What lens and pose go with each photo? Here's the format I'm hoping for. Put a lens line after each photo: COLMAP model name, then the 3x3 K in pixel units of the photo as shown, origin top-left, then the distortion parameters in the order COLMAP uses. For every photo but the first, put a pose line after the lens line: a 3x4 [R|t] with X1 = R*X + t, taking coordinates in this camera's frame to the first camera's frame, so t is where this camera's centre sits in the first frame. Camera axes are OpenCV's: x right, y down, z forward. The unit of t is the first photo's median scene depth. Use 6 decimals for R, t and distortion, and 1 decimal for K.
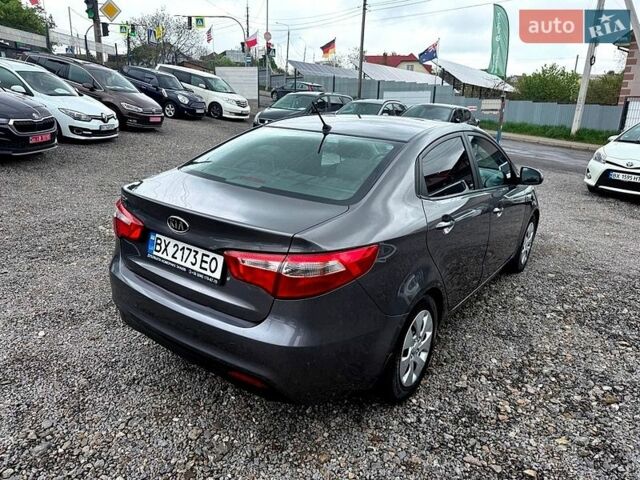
lens RADIAL K [[456.6, 0, 317.3], [0, 456.6, 195.3], [0, 0, 1]] dist [0.054376, -0.082267]
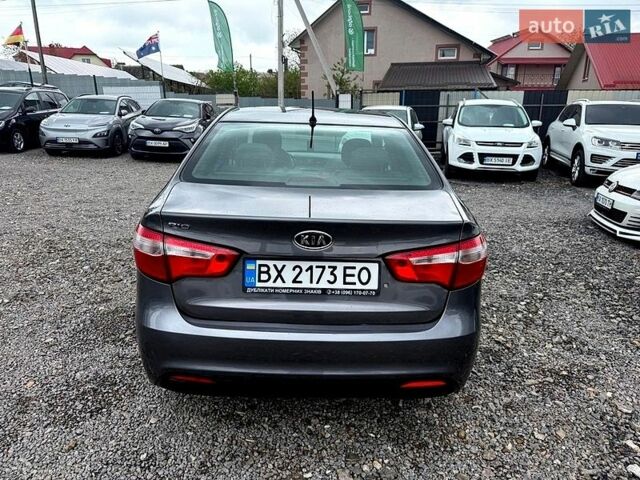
lens RADIAL K [[456.6, 0, 317.3], [0, 456.6, 195.3], [0, 0, 1]] dist [0.054376, -0.082267]
pose [[0.801118, -0.144250, 0.580863, -0.743786], [0.139491, 0.988795, 0.053170, -0.056260], [-0.582025, 0.038429, 0.812263, 0.316553]]
